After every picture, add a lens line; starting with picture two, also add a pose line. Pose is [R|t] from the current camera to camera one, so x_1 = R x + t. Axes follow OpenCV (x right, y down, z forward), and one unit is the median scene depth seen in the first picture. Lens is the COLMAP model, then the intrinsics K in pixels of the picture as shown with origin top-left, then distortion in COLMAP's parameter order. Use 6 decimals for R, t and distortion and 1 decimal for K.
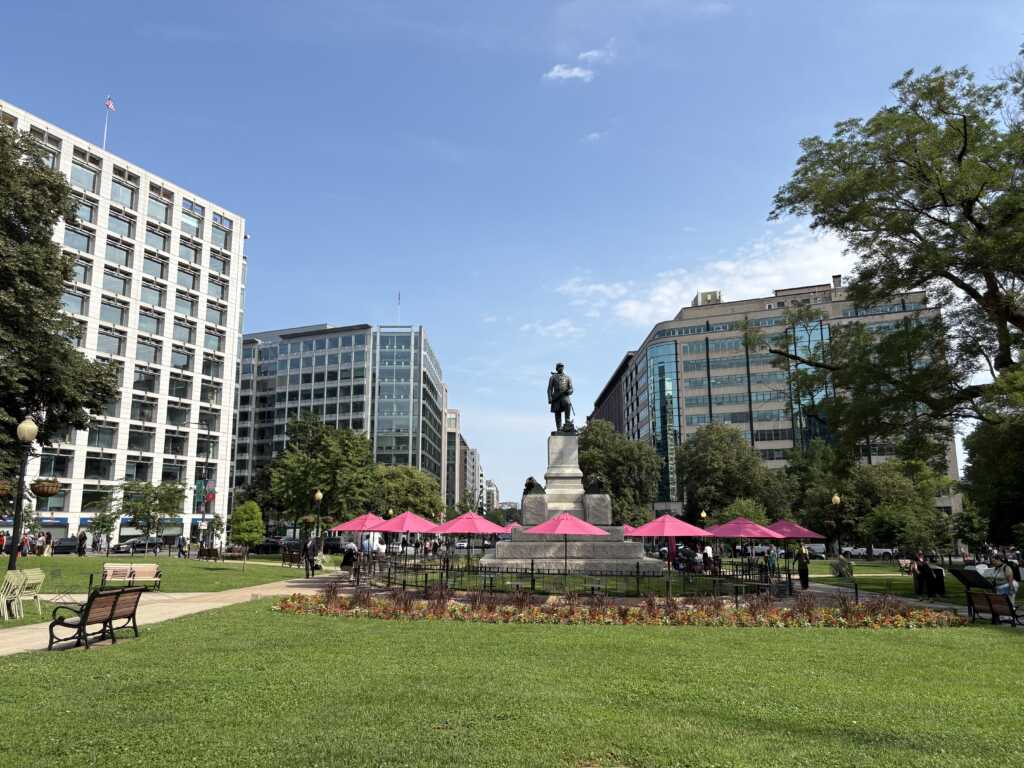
lens RADIAL K [[774.7, 0, 512.0], [0, 774.7, 384.0], [0, 0, 1]] dist [0.011764, -0.000587]
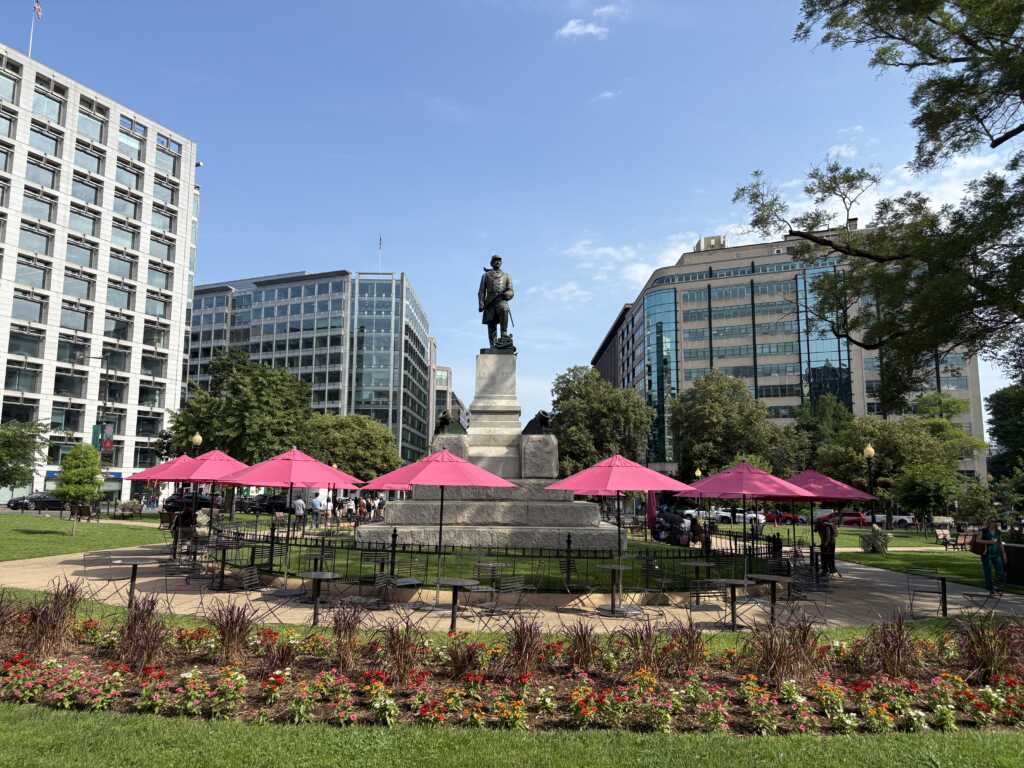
lens RADIAL K [[751.6, 0, 512.0], [0, 751.6, 384.0], [0, 0, 1]] dist [0.004910, 0.000968]
pose [[0.999868, 0.010706, -0.012228, 0.035611], [-0.010182, 0.999058, 0.042181, 0.025716], [0.012668, -0.042050, 0.999035, 0.121926]]
